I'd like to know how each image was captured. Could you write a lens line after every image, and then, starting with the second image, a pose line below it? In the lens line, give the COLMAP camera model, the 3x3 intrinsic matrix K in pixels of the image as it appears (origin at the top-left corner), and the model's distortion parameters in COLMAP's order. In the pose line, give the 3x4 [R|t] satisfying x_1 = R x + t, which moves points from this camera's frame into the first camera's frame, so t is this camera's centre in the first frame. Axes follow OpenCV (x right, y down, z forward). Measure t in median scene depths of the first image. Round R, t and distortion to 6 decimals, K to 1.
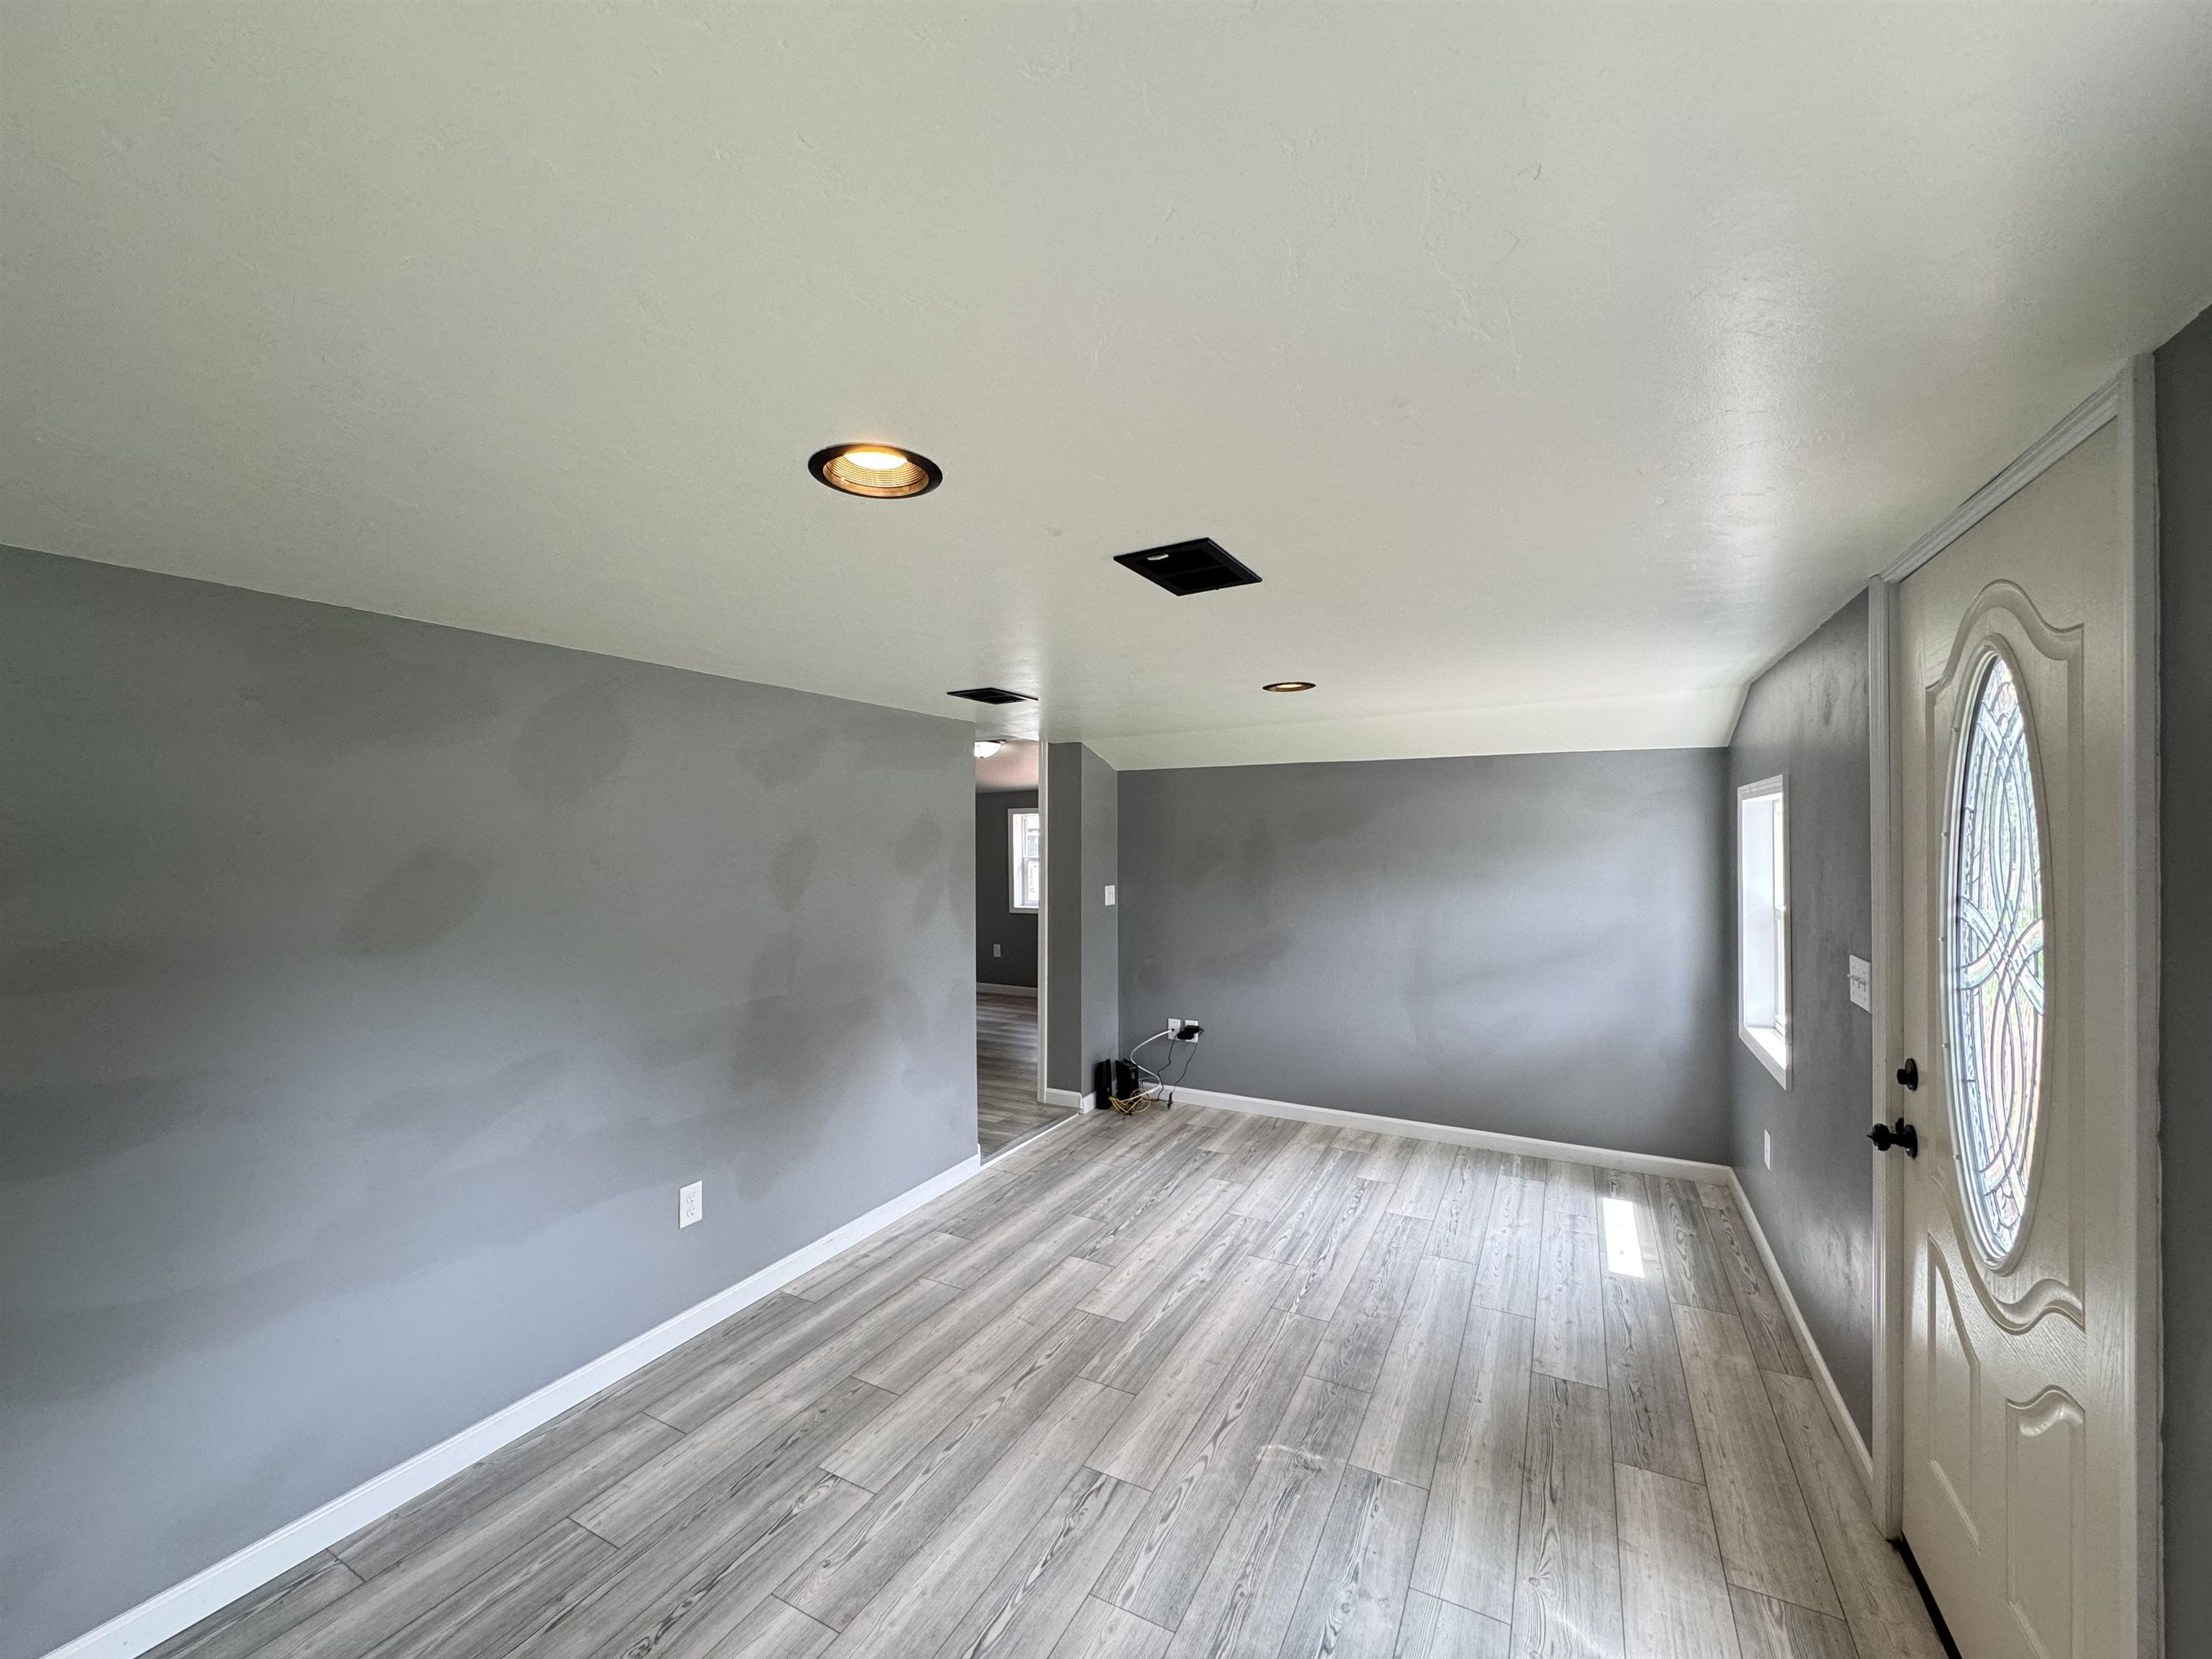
lens RADIAL K [[880.4, 0, 1106.0], [0, 880.4, 829.5], [0, 0, 1]] dist [-0.002800, 0.001072]
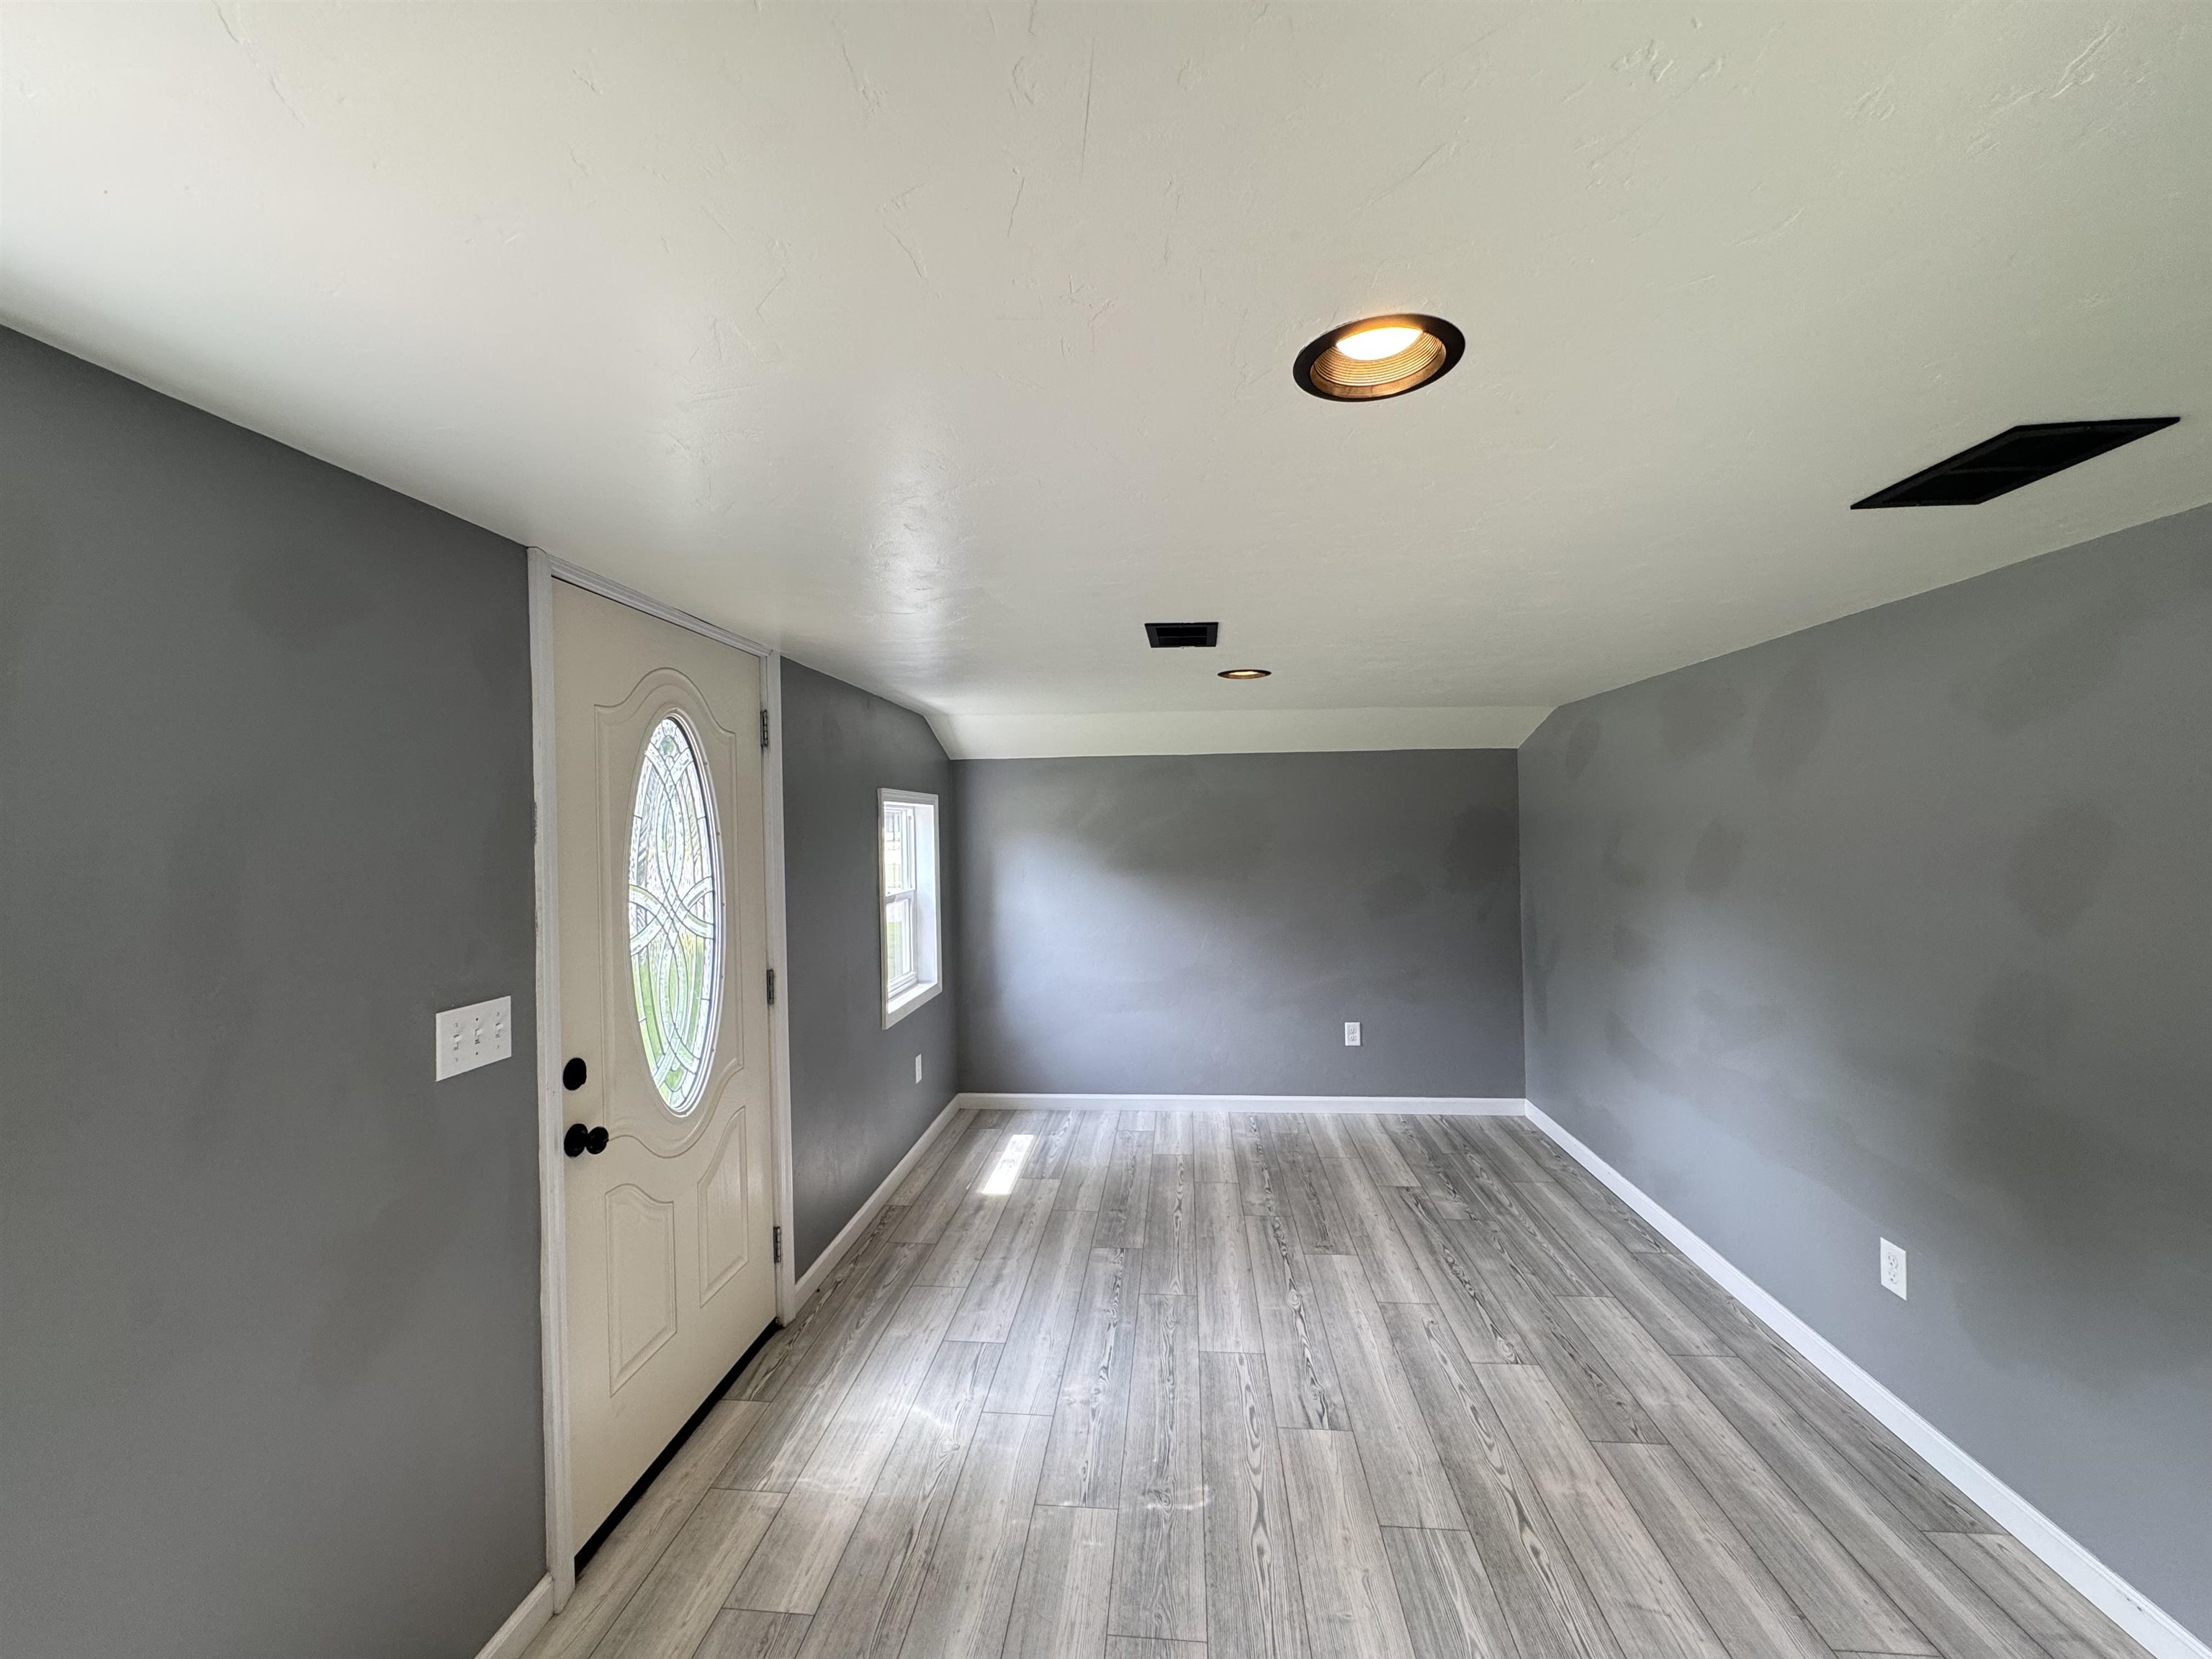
lens RADIAL K [[880.4, 0, 1106.0], [0, 880.4, 829.5], [0, 0, 1]] dist [-0.002800, 0.001072]
pose [[-0.921048, 0.022077, -0.388823, 0.642406], [0.023015, 0.999733, 0.002245, 0.006564], [0.388769, -0.006881, -0.921310, 1.888120]]
